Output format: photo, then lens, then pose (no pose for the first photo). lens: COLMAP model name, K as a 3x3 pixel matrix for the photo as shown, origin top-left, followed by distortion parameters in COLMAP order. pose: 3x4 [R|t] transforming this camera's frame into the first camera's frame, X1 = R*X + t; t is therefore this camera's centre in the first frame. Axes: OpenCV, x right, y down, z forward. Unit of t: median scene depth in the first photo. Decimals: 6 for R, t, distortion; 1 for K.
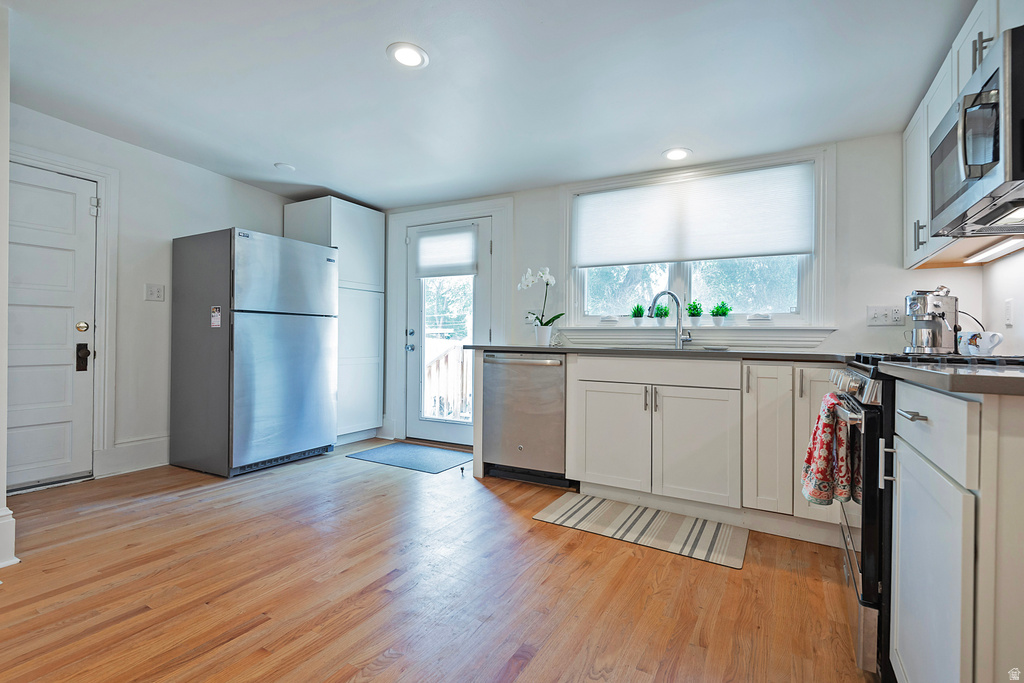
lens RADIAL K [[495.9, 0, 511.4], [0, 495.9, 343.8], [0, 0, 1]] dist [0.028045, -0.015135]
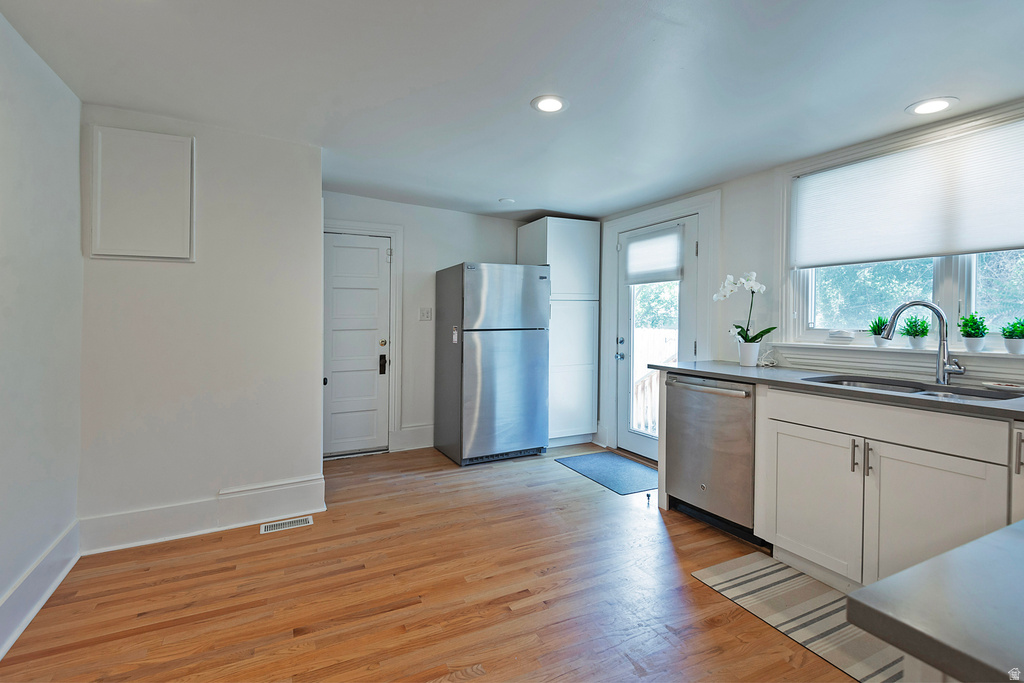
lens RADIAL K [[495.9, 0, 466.2], [0, 495.9, 325.0], [0, 0, 1]] dist [0.028045, -0.015135]
pose [[0.794428, -0.026891, -0.606763, 0.225340], [0.028621, 0.999567, -0.006827, -0.082666], [0.606684, -0.011942, 0.794853, 0.035194]]
